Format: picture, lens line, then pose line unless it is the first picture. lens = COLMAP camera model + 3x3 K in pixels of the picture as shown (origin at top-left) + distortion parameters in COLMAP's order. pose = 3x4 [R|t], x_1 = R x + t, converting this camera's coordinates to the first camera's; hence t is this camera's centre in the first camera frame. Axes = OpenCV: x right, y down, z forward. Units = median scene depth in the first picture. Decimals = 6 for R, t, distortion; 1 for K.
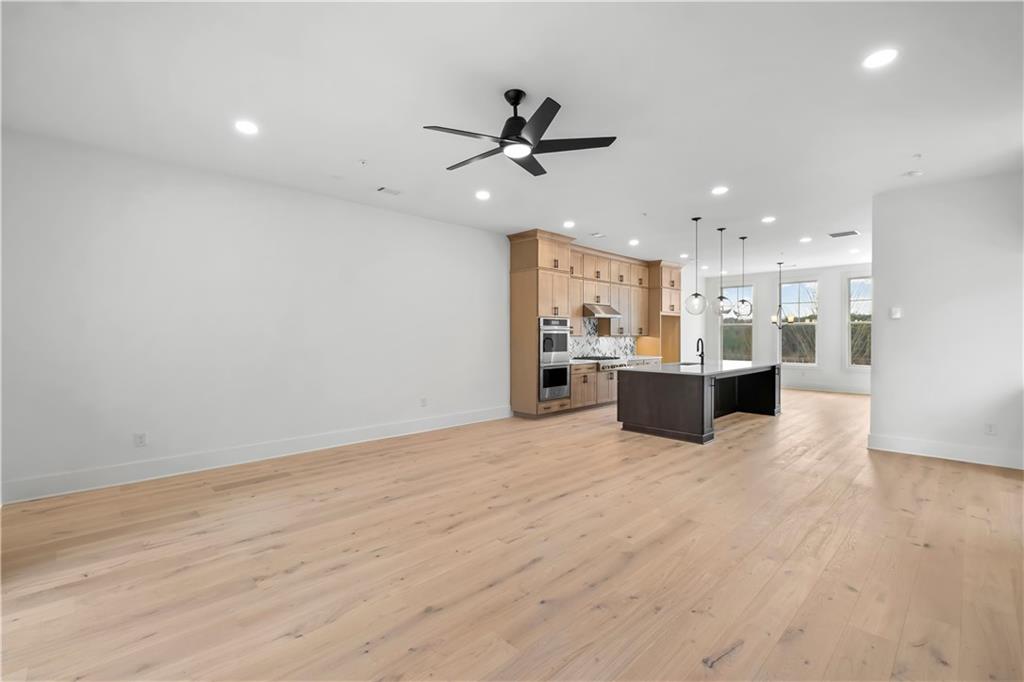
lens RADIAL K [[445.3, 0, 512.0], [0, 445.3, 341.0], [0, 0, 1]] dist [-0.017942, -0.000362]
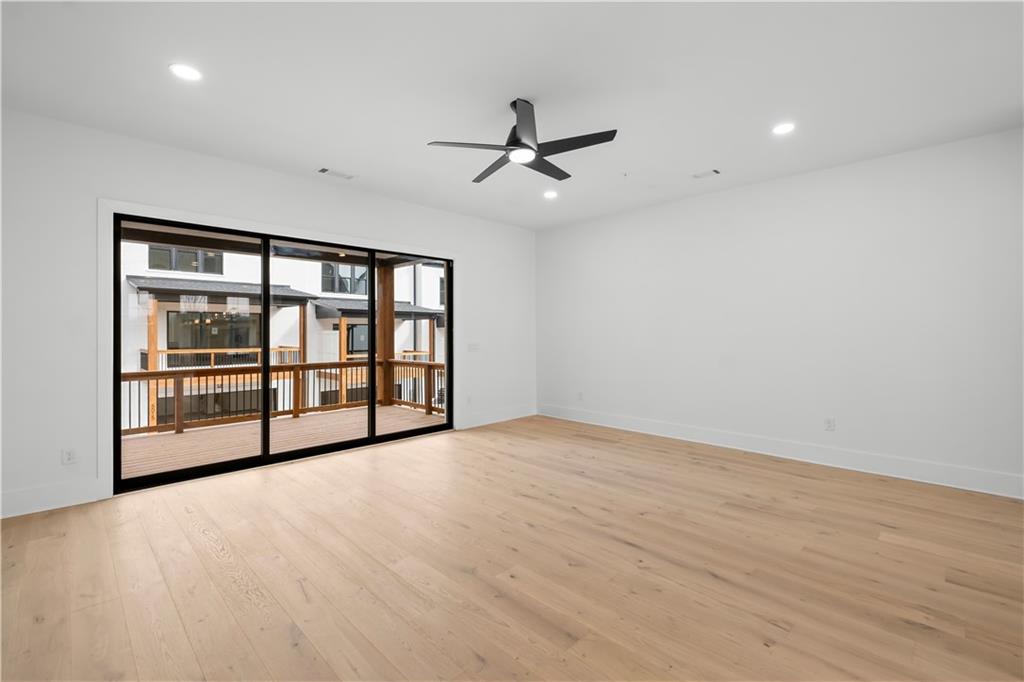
lens RADIAL K [[445.3, 0, 512.0], [0, 445.3, 341.0], [0, 0, 1]] dist [-0.017942, -0.000362]
pose [[0.033588, 0.026381, -0.999088, 0.868466], [-0.019556, 0.999478, 0.025734, -0.019083], [0.999244, 0.018674, 0.034087, 0.767634]]
